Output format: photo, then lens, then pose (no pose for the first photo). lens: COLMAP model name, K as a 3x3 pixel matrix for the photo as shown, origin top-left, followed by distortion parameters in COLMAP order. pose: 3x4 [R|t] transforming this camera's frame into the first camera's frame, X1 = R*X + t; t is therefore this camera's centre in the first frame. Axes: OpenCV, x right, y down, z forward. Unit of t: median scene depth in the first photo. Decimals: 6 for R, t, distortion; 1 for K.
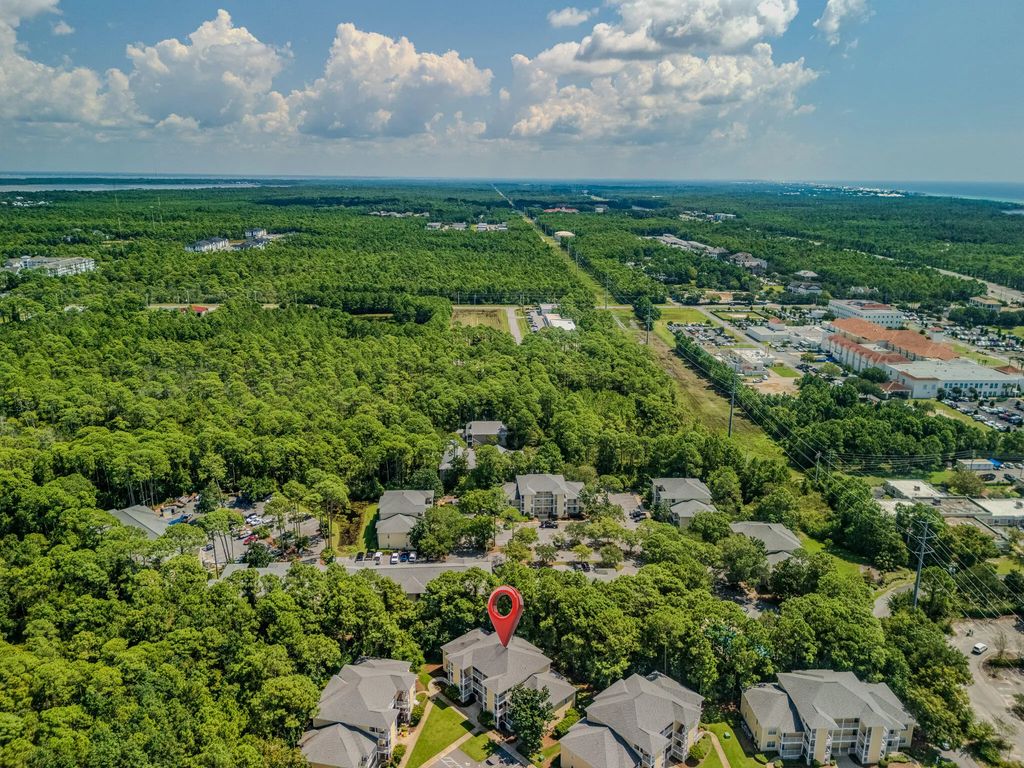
lens RADIAL K [[760.0, 0, 512.0], [0, 760.0, 384.0], [0, 0, 1]] dist [0.090371, -0.088565]
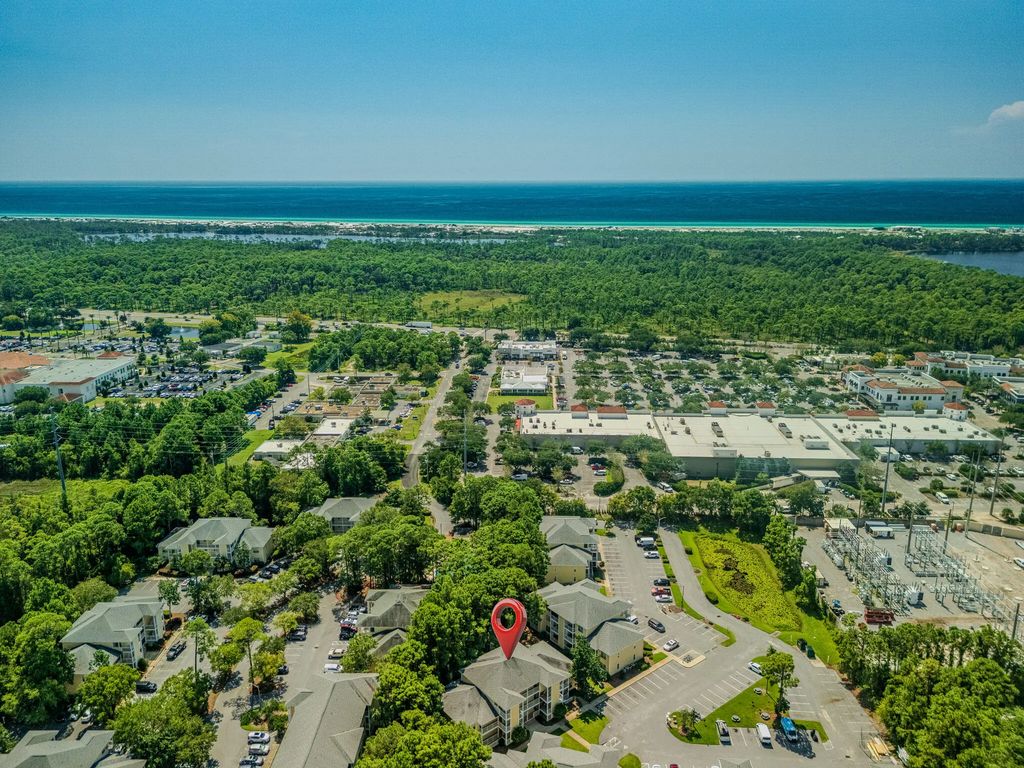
lens RADIAL K [[760.0, 0, 512.0], [0, 760.0, 384.0], [0, 0, 1]] dist [0.090371, -0.088565]
pose [[0.081573, -0.274887, 0.958010, -0.230976], [0.272107, 0.930839, 0.243921, -0.060154], [-0.958803, 0.240784, 0.150730, 0.208073]]
